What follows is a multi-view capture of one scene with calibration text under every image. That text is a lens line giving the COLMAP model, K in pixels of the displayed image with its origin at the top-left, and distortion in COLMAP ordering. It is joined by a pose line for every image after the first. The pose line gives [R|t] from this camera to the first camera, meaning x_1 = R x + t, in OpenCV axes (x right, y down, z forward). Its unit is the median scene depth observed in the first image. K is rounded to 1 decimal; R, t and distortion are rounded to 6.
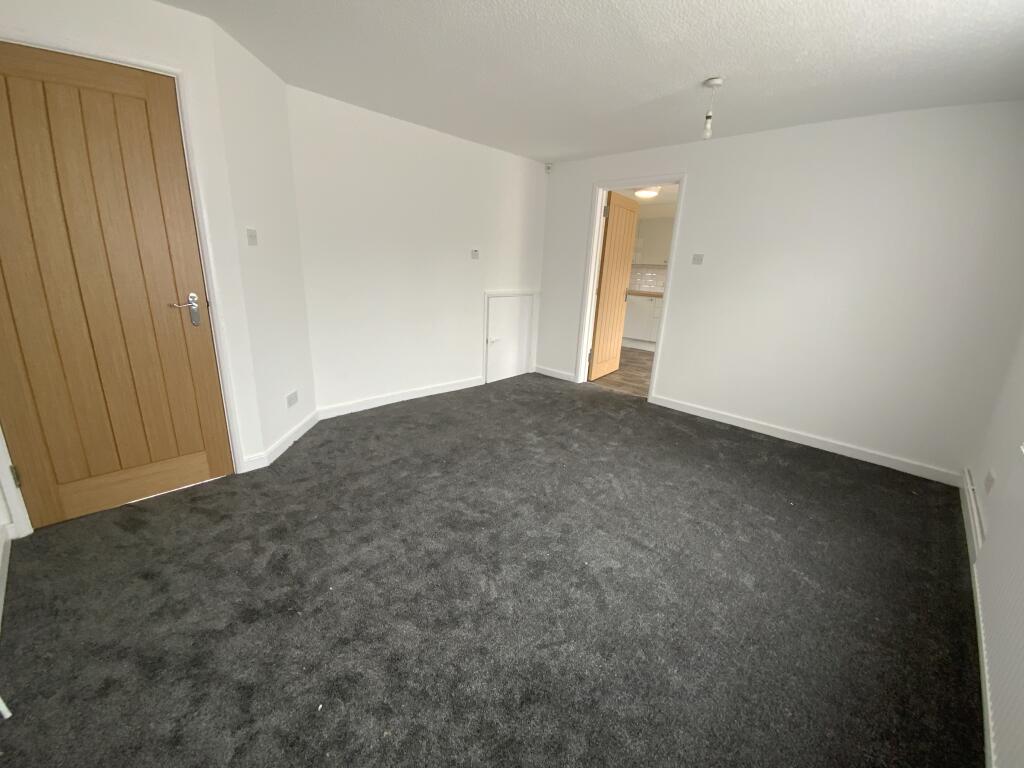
lens RADIAL K [[417.3, 0, 509.4], [0, 417.3, 377.1], [0, 0, 1]] dist [0.005066, -0.001611]
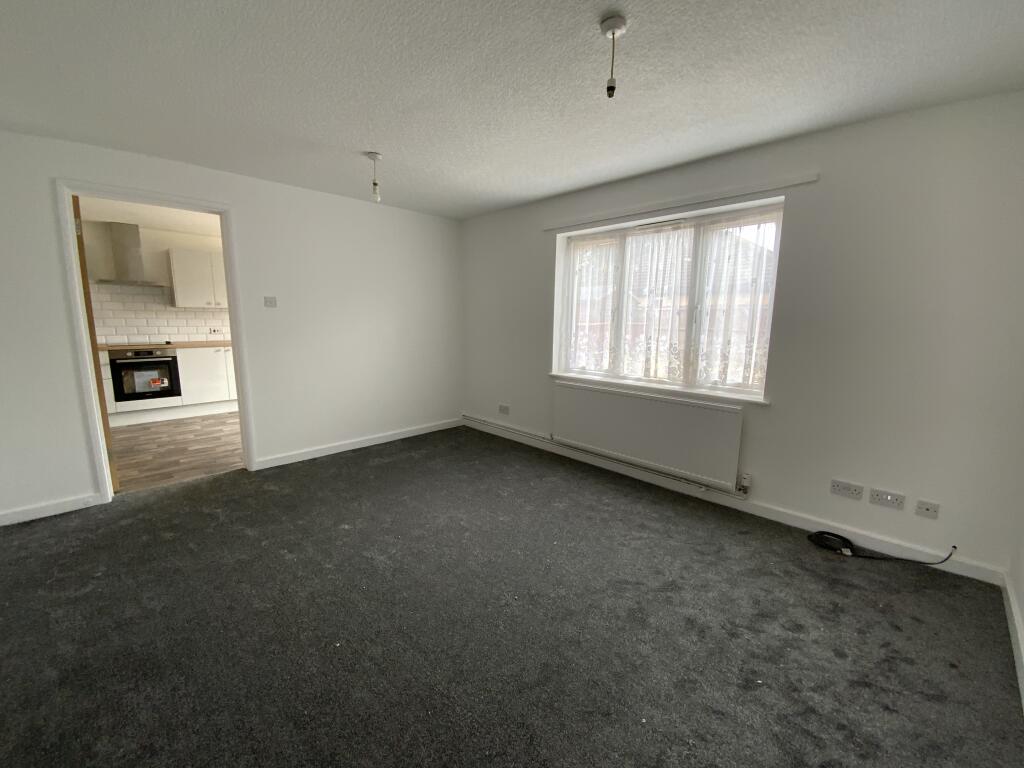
lens RADIAL K [[417.3, 0, 510.7], [0, 417.3, 386.4], [0, 0, 1]] dist [0.005066, -0.001611]
pose [[0.046833, -0.213854, 0.975742, -0.439086], [0.260863, 0.945535, 0.194713, -0.132689], [-0.964239, 0.245416, 0.100069, 0.396329]]
